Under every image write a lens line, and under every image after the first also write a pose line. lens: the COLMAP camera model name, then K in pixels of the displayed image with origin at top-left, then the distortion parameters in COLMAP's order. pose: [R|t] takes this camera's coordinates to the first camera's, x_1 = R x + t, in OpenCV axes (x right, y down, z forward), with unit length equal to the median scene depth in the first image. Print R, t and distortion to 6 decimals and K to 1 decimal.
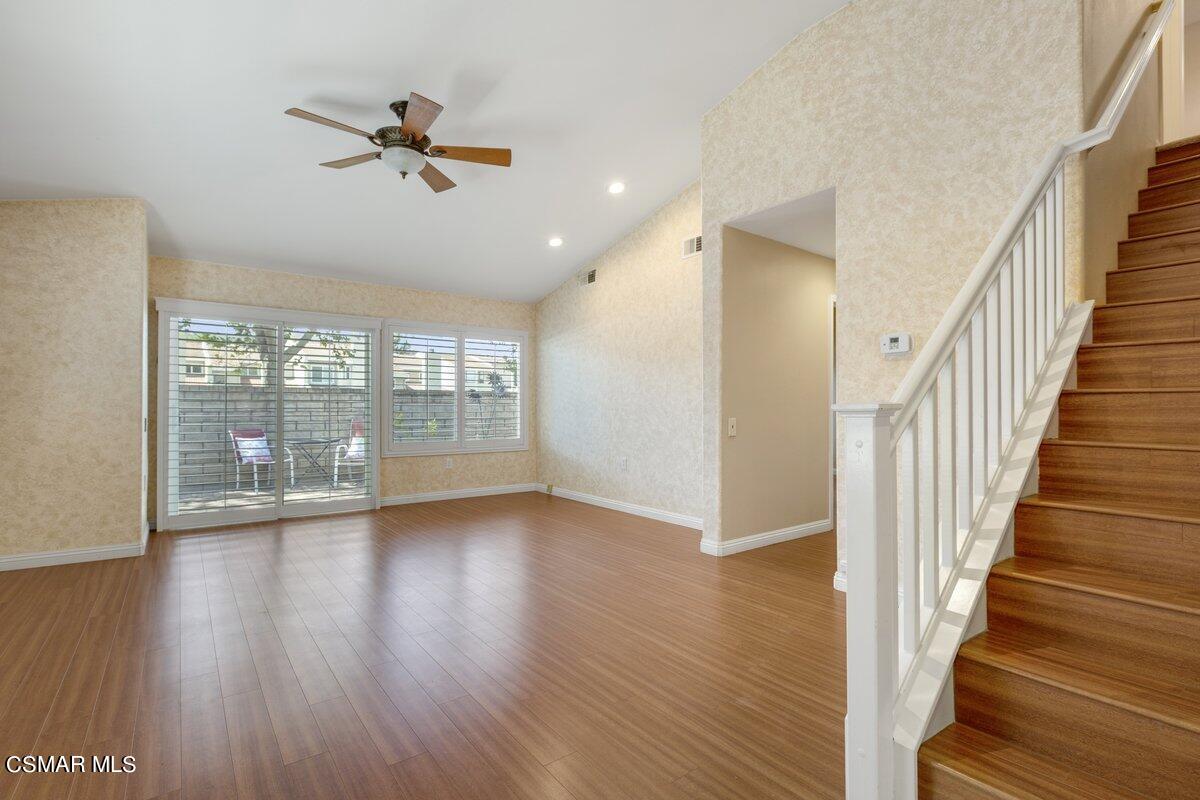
lens RADIAL K [[558.1, 0, 605.3], [0, 558.1, 406.6], [0, 0, 1]] dist [-0.000771, -0.000145]
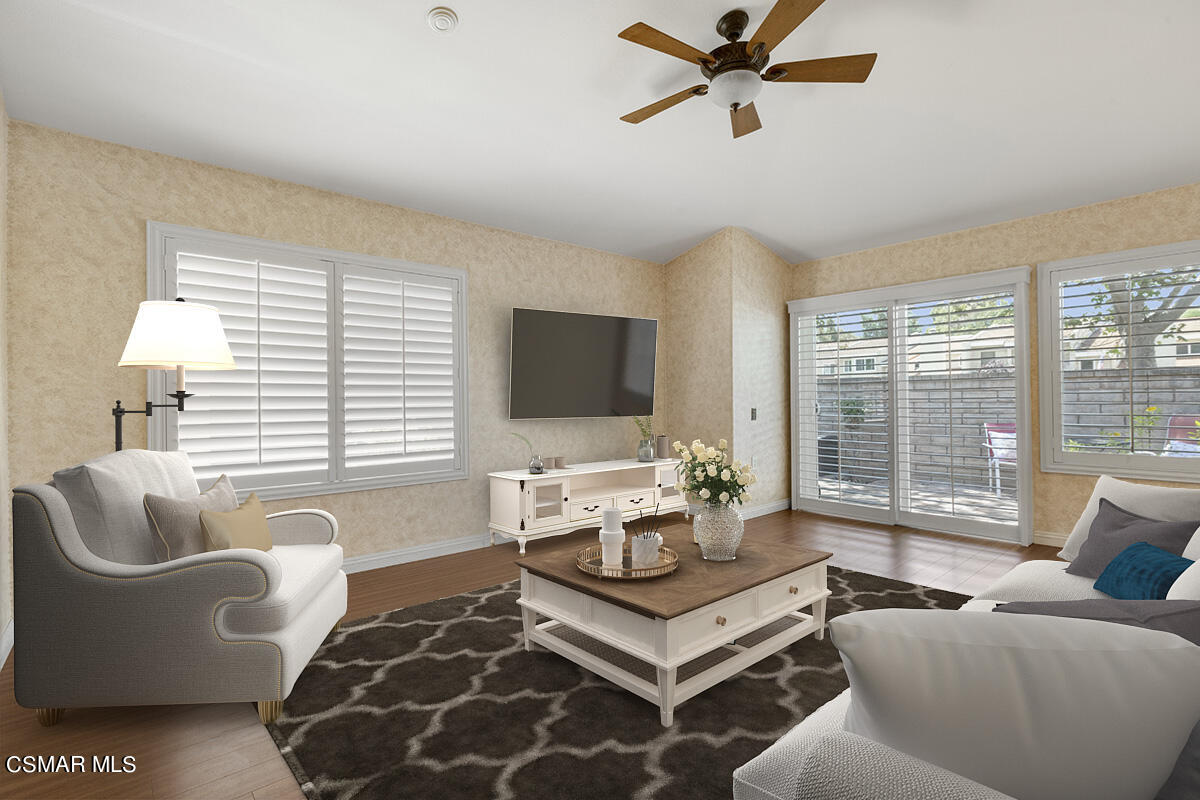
lens RADIAL K [[558.1, 0, 602.7], [0, 558.1, 395.3], [0, 0, 1]] dist [-0.000771, -0.000145]
pose [[0.071040, -0.008082, -0.997441, 0.265417], [0.012451, 0.999896, -0.007215, -0.002351], [0.997396, -0.011907, 0.071134, 0.486709]]
